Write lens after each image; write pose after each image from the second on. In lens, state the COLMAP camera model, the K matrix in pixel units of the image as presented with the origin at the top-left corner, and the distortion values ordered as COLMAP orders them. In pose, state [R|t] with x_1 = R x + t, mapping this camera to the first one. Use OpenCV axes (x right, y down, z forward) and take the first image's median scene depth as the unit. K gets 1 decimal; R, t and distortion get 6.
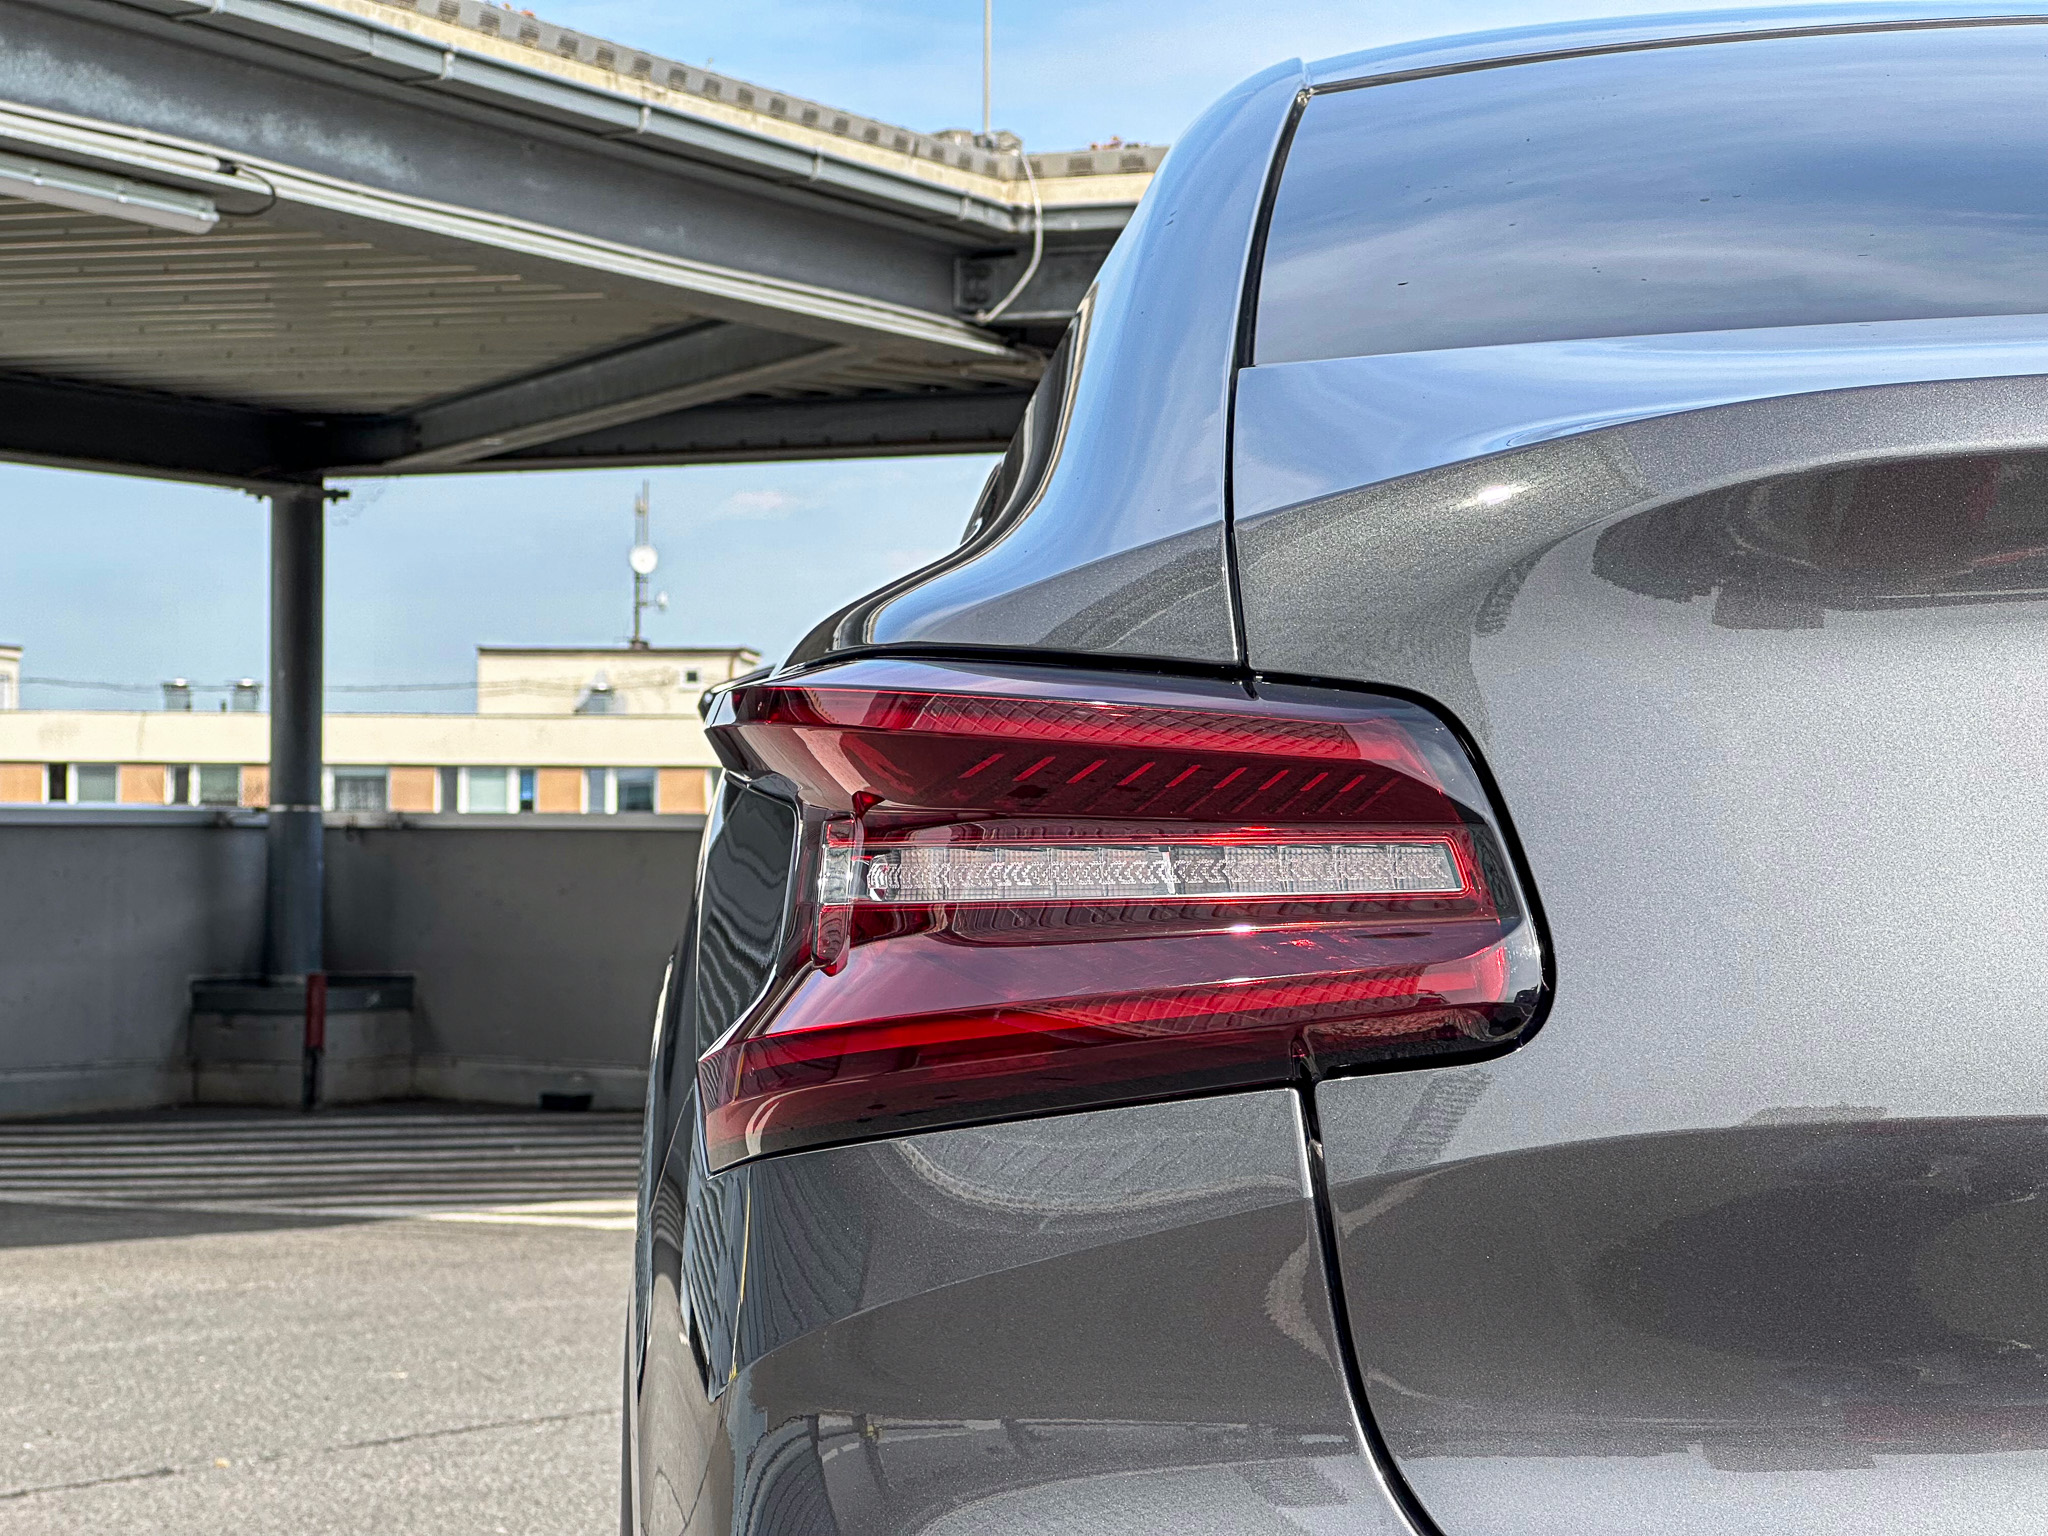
lens RADIAL K [[4330.1, 0, 1072.1], [0, 4330.1, 770.2], [0, 0, 1]] dist [0.260500, -0.370458]
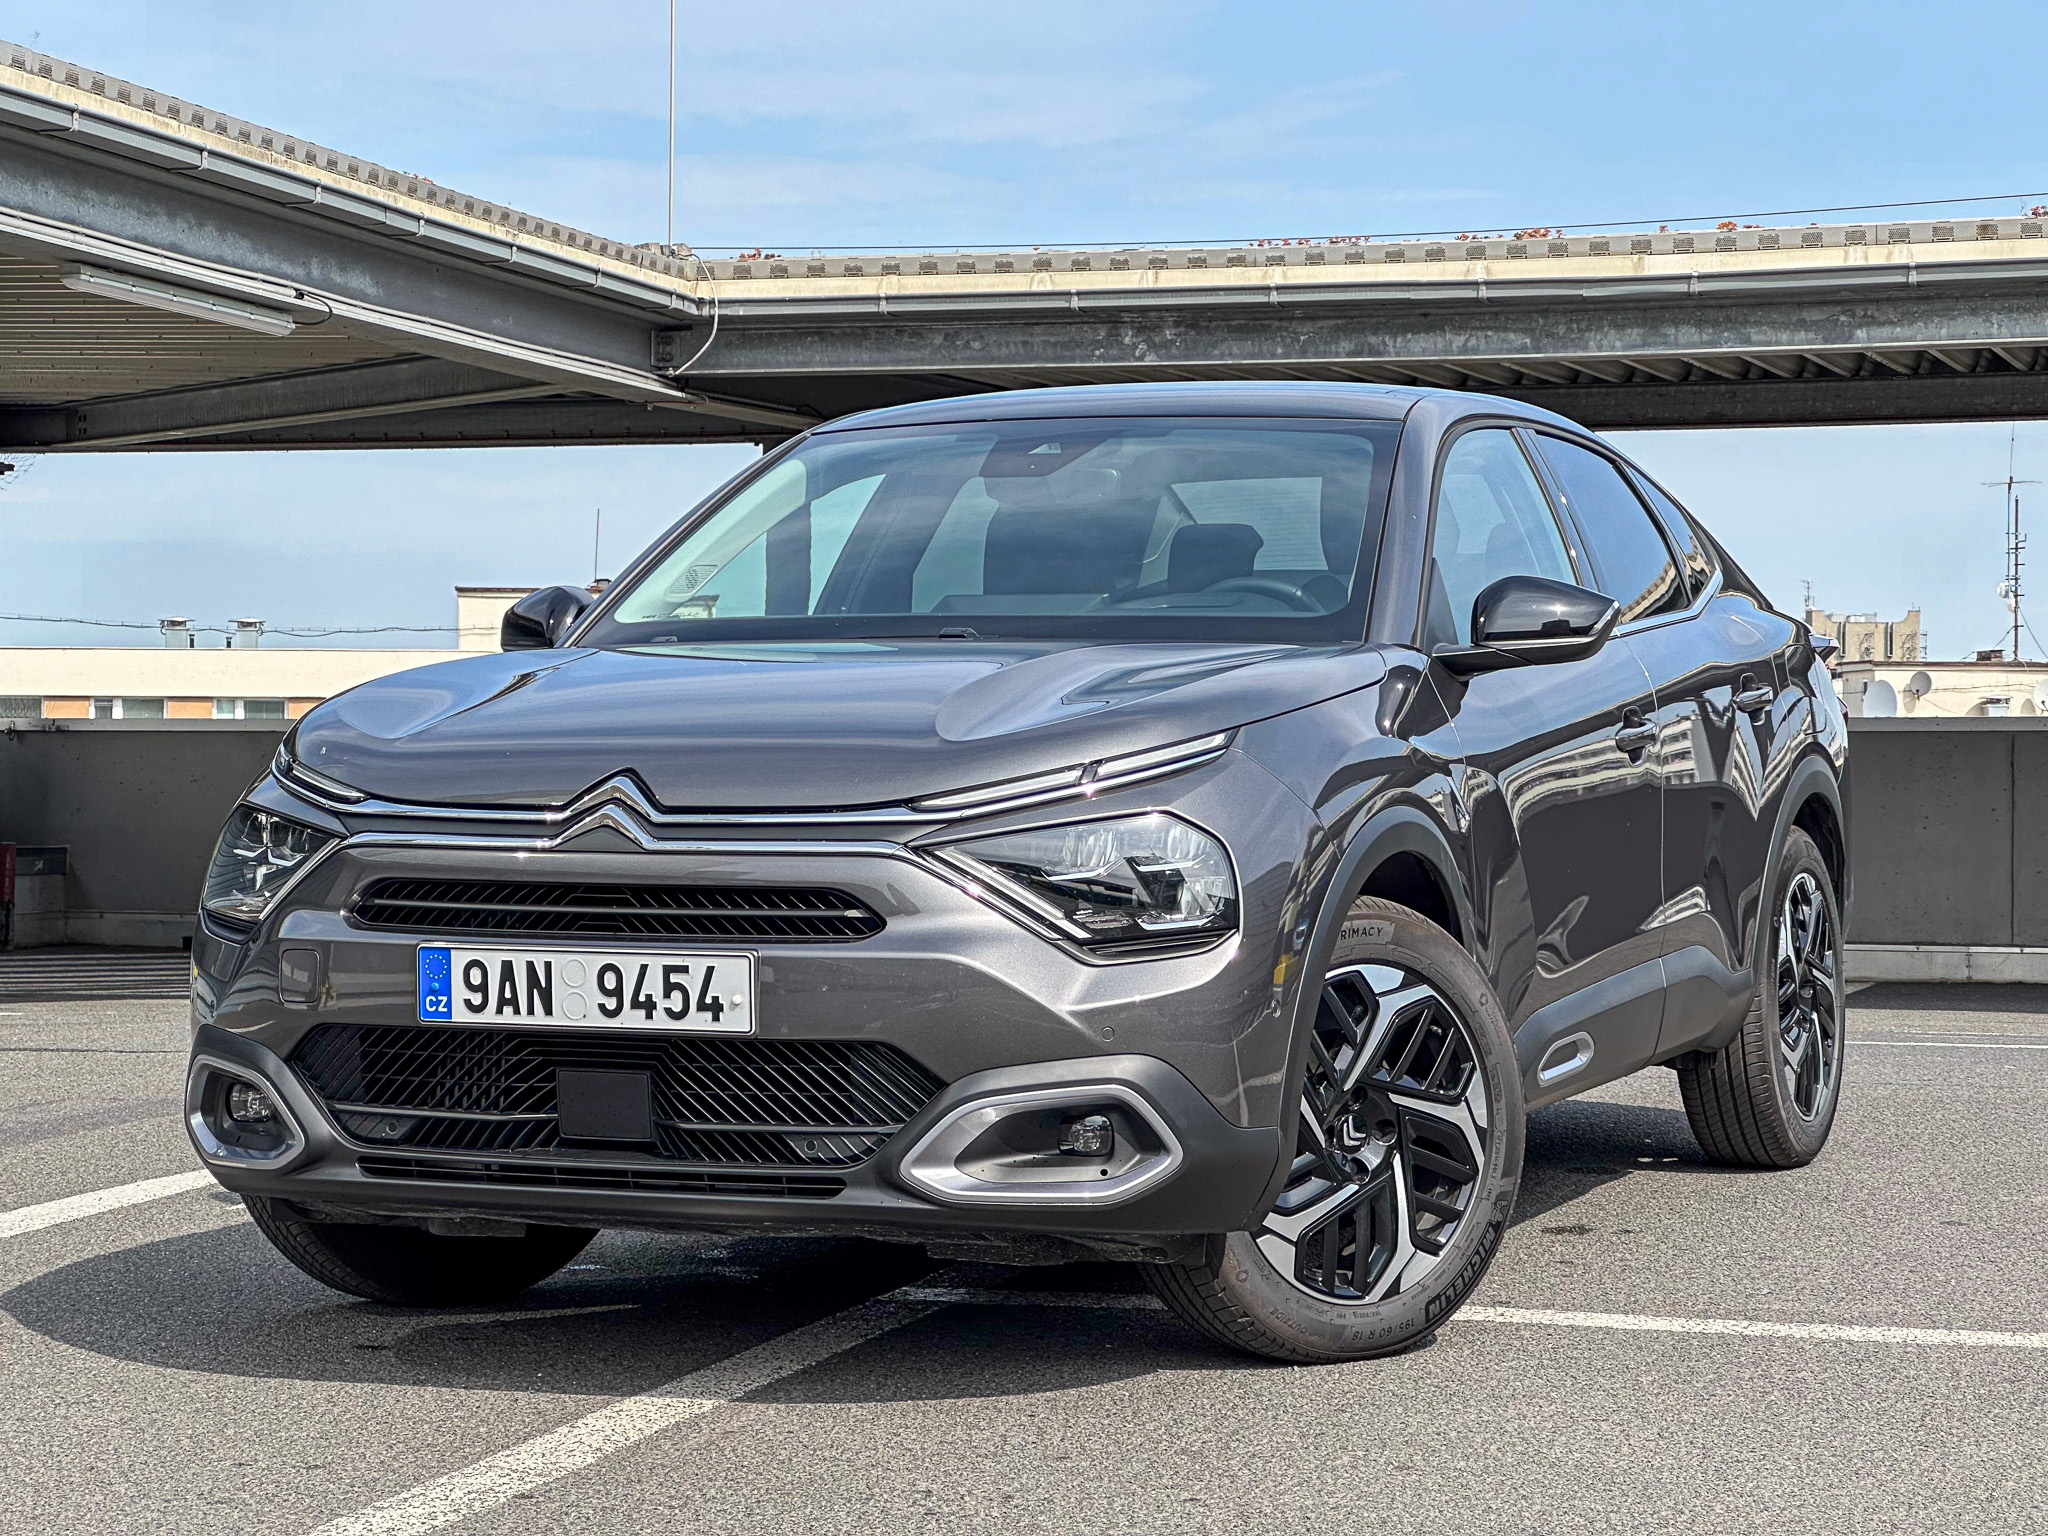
lens RADIAL K [[4328.8, 0, 981.4], [0, 4328.8, 766.5], [0, 0, 1]] dist [-0.049584, 3.392247]
pose [[0.983705, -0.001275, 0.179786, -0.178116], [-0.001221, 0.999904, 0.013767, 0.008598], [-0.179786, -0.013762, 0.983609, -0.451159]]
